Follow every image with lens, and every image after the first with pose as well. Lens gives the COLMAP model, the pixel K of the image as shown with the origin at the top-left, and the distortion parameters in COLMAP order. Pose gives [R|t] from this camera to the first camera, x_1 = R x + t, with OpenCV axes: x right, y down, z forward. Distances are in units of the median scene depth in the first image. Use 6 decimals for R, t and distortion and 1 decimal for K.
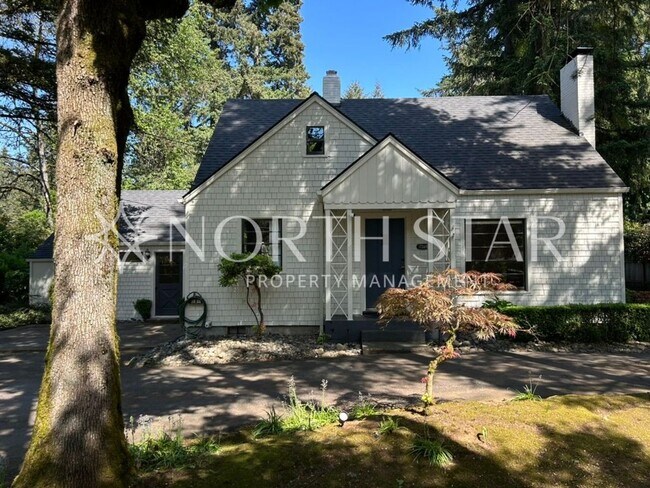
lens RADIAL K [[476.3, 0, 315.4], [0, 476.3, 244.4], [0, 0, 1]] dist [0.006119, 0.001200]
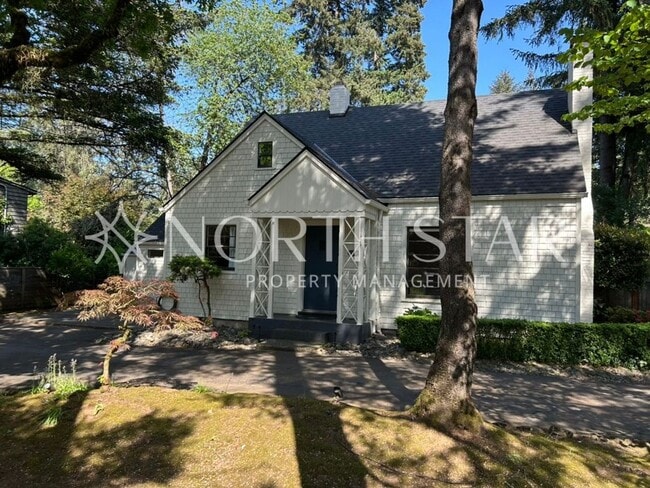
lens RADIAL K [[470.8, 0, 325.0], [0, 470.8, 244.0], [0, 0, 1]] dist [0.022562, -0.001364]
pose [[0.945950, 0.019754, -0.323711, 0.478608], [-0.018607, 0.999805, 0.006637, -0.020220], [0.323779, -0.000255, 0.946133, 0.005557]]
